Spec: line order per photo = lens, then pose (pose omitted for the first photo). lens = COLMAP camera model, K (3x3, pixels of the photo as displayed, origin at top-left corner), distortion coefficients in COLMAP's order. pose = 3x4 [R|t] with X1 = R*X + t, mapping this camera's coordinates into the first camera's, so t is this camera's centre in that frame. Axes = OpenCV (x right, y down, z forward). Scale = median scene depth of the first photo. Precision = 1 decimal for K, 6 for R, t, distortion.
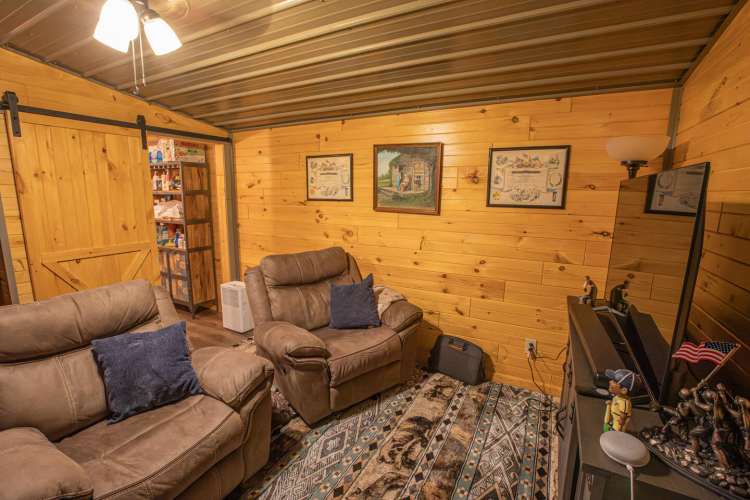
lens RADIAL K [[341.8, 0, 373.1], [0, 341.8, 250.5], [0, 0, 1]] dist [-0.064299, 0.024537]
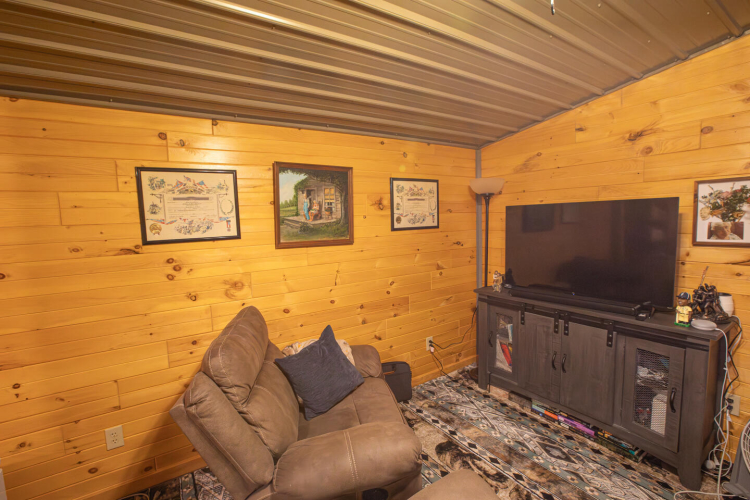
lens RADIAL K [[341.8, 0, 373.1], [0, 341.8, 250.5], [0, 0, 1]] dist [-0.064299, 0.024537]
pose [[0.475852, -0.109532, 0.872678, -0.590720], [0.186103, 0.982288, 0.021812, -0.094185], [-0.859611, 0.152029, 0.487808, 0.484343]]
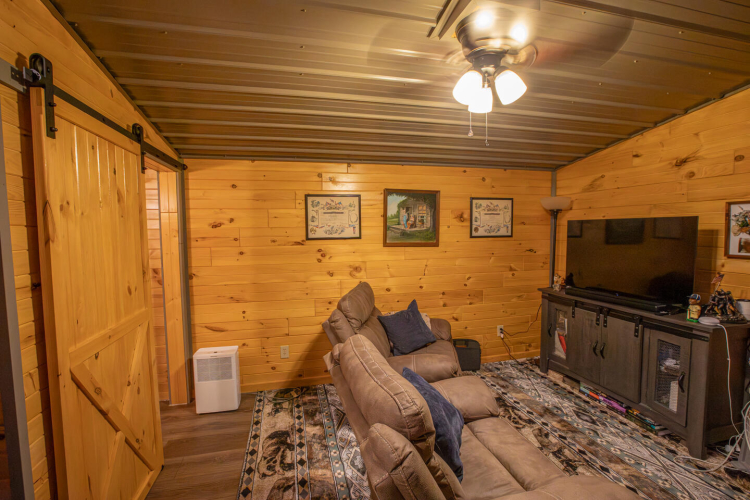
lens RADIAL K [[341.8, 0, 373.1], [0, 341.8, 250.5], [0, 0, 1]] dist [-0.064299, 0.024537]
pose [[0.738529, -0.061587, 0.671403, -0.832069], [0.131687, 0.989816, -0.054059, -0.049880], [-0.661236, 0.128339, 0.739118, 0.210732]]
